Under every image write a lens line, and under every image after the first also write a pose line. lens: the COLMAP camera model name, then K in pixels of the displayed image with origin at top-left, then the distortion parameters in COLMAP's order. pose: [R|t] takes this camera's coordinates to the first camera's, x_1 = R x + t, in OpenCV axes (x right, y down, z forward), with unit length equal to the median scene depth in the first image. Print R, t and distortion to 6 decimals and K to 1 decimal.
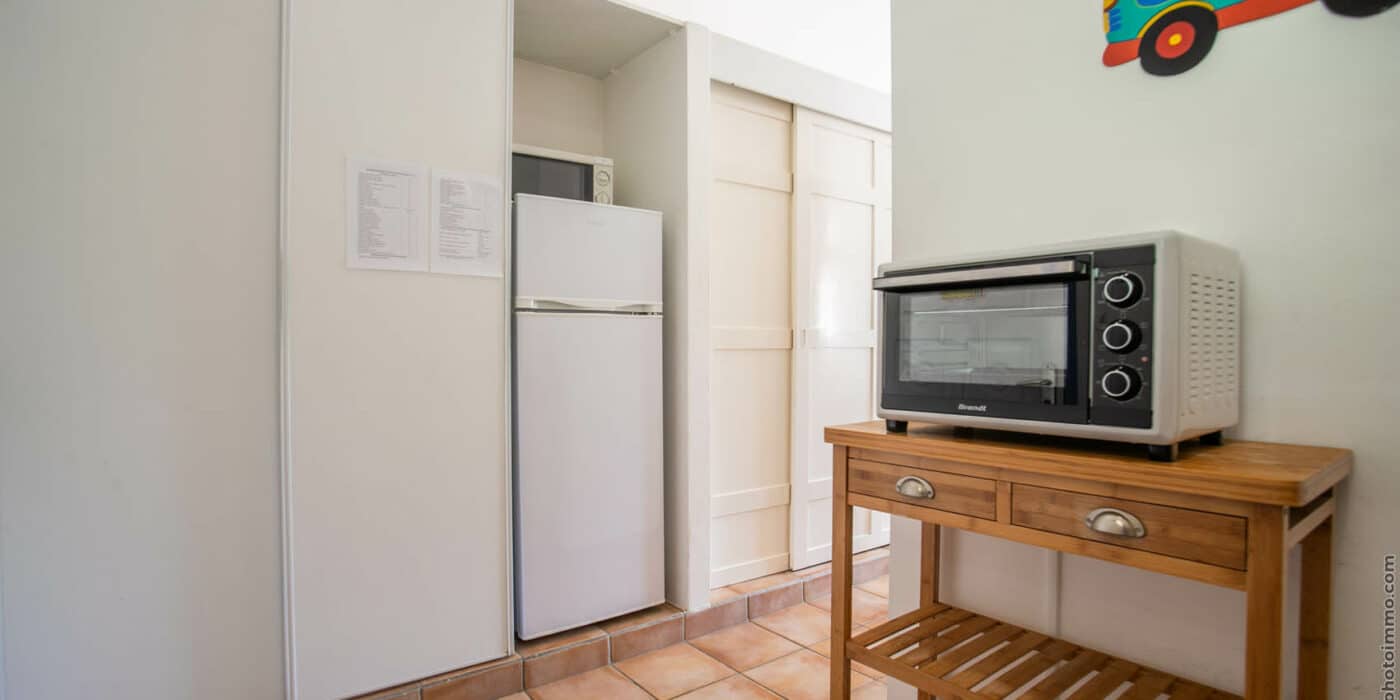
lens RADIAL K [[694.6, 0, 673.8], [0, 694.6, 352.5], [0, 0, 1]] dist [-0.020011, 0.000323]
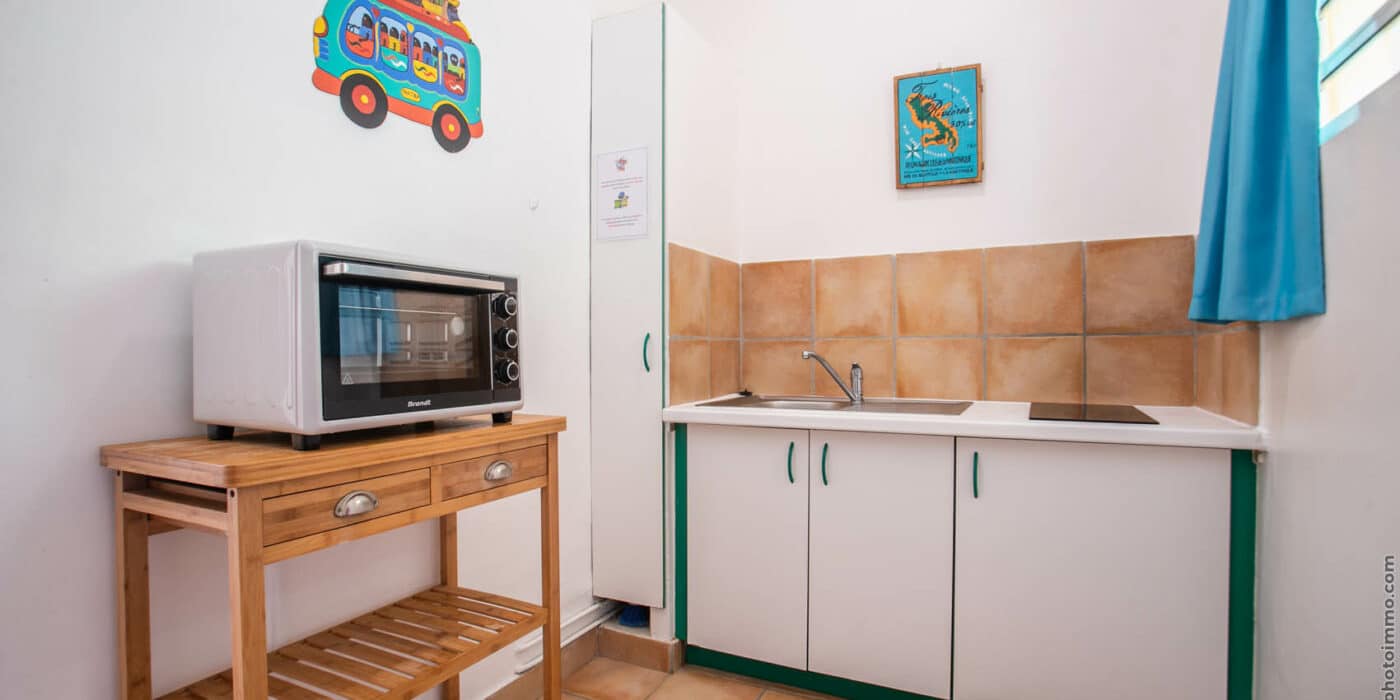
lens RADIAL K [[680.2, 0, 700.2], [0, 680.2, 365.1], [0, 0, 1]] dist [-0.032229, 0.000589]
pose [[-0.448369, -0.015315, 0.893718, -0.660693], [0.013645, 0.999619, 0.023976, 0.003112], [-0.893745, 0.022945, -0.447989, 1.059315]]
